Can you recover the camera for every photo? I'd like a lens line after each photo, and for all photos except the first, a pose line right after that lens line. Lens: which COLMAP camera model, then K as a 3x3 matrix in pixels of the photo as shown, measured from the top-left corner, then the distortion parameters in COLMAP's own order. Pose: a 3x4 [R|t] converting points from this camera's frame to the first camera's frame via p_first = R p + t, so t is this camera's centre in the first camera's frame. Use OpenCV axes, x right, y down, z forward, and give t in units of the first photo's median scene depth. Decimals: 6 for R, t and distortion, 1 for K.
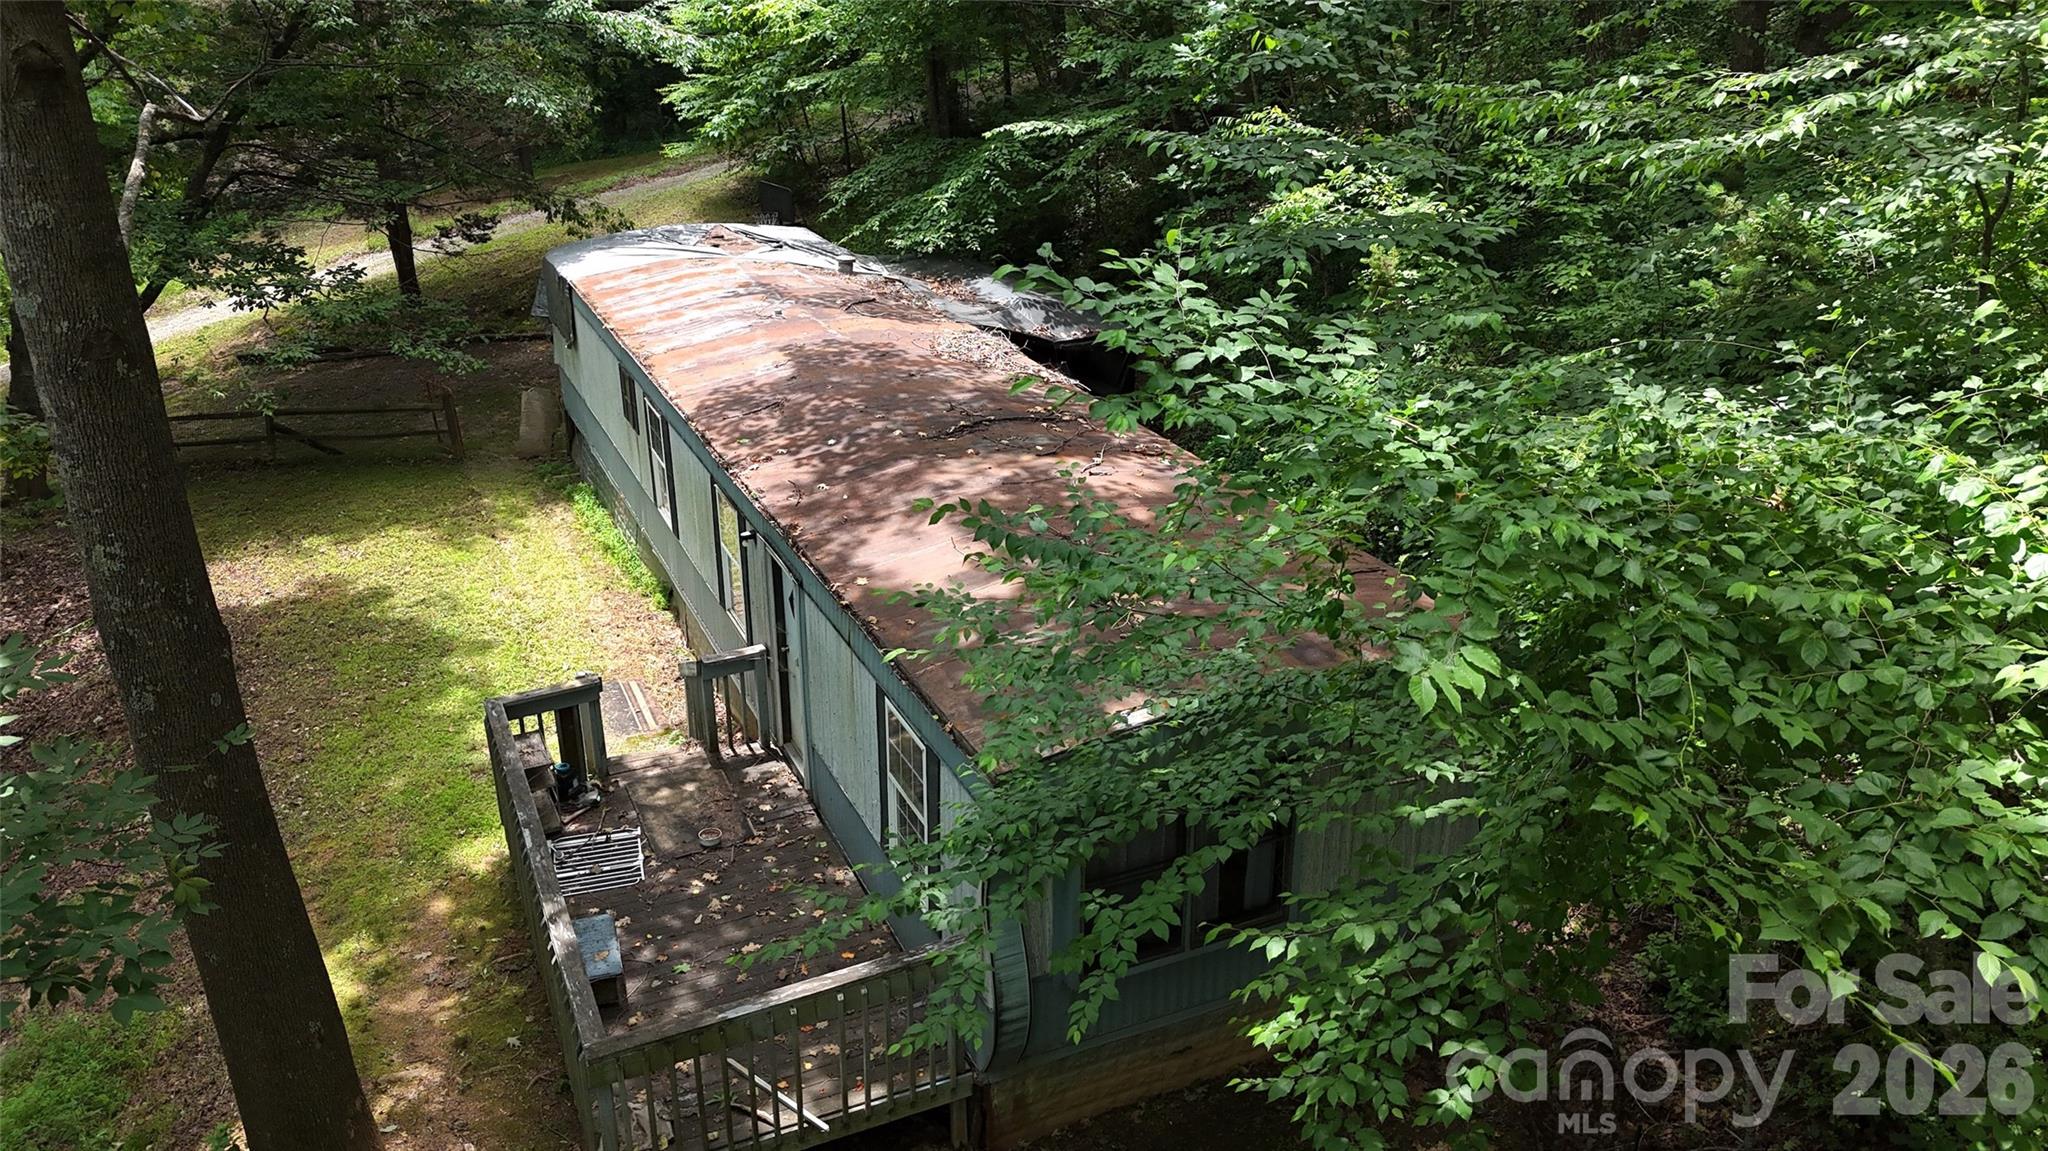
lens RADIAL K [[1497.9, 0, 1023.6], [0, 1497.9, 565.0], [0, 0, 1]] dist [0.053520, -0.038287]
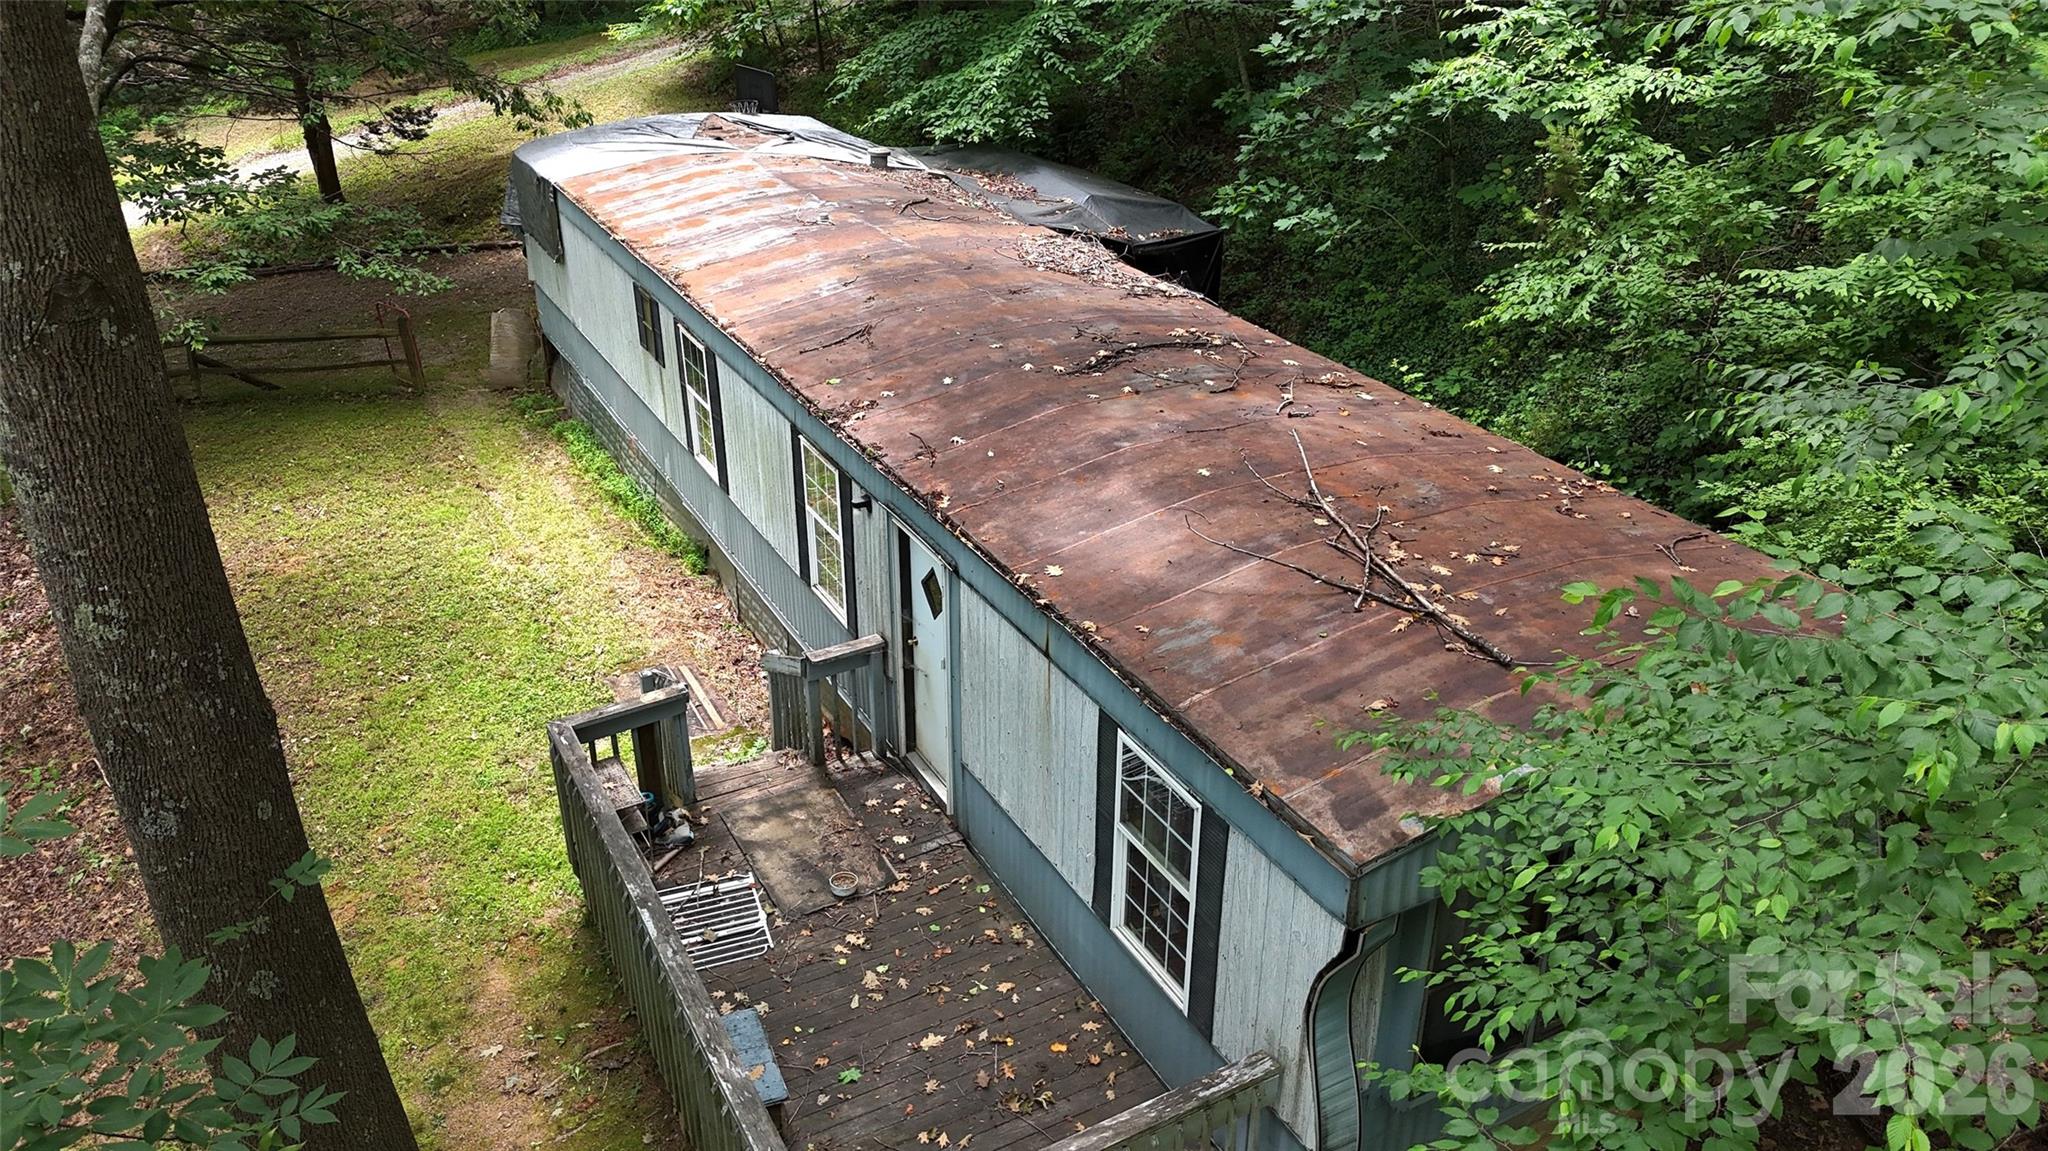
lens RADIAL K [[1497.9, 0, 1016.5], [0, 1497.9, 565.9], [0, 0, 1]] dist [0.053520, -0.038287]
pose [[0.998188, -0.028846, 0.052805, -0.118899], [0.025223, 0.997363, 0.068049, -0.031642], [-0.054628, -0.066594, 0.996284, 0.160529]]
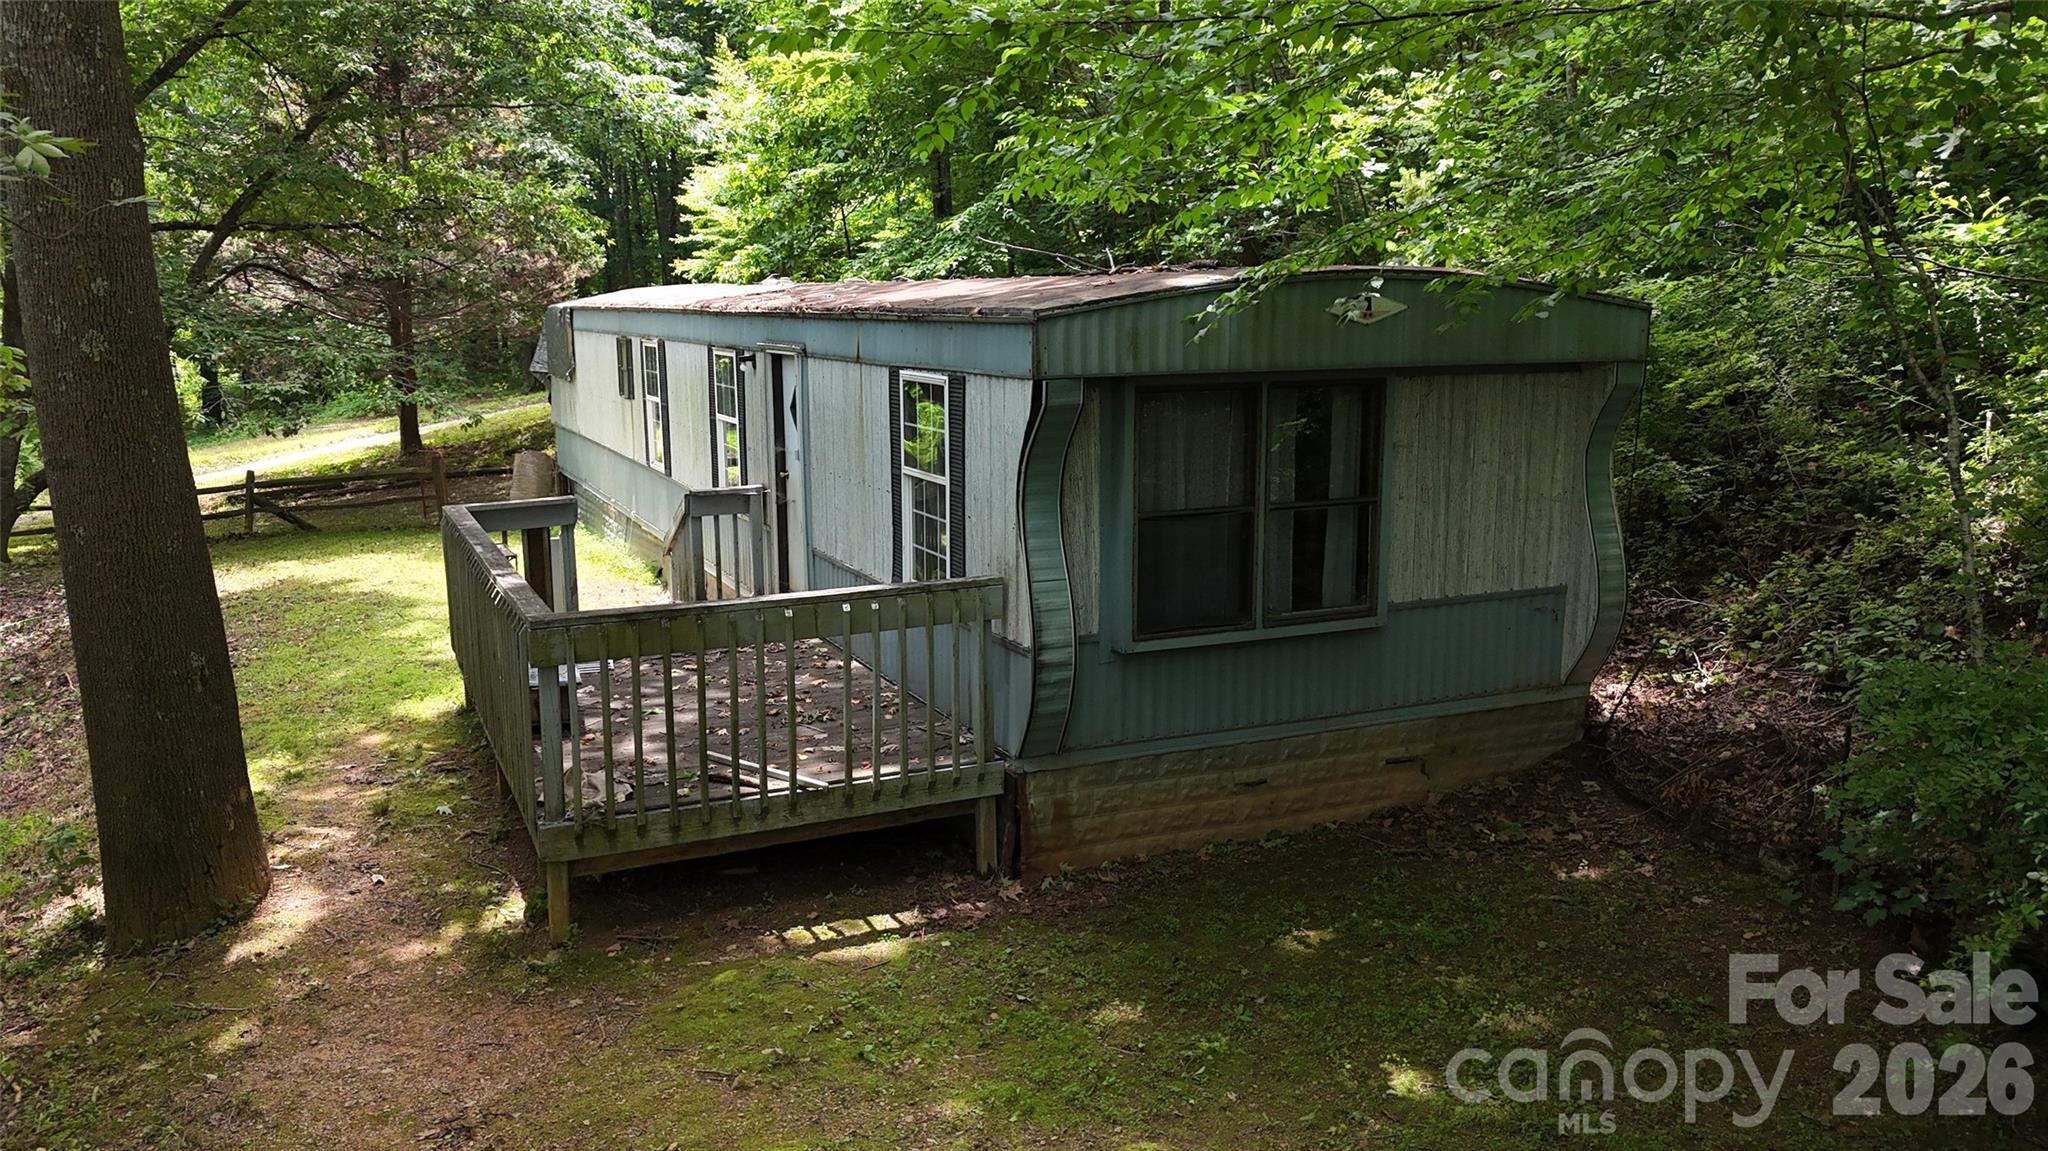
lens RADIAL K [[1497.9, 0, 1029.7], [0, 1497.9, 571.5], [0, 0, 1]] dist [0.053520, -0.038287]
pose [[0.999966, -0.005348, 0.006345, -0.015185], [0.006622, 0.975090, -0.221713, 0.257358], [-0.005001, 0.221747, 0.975091, 0.112726]]
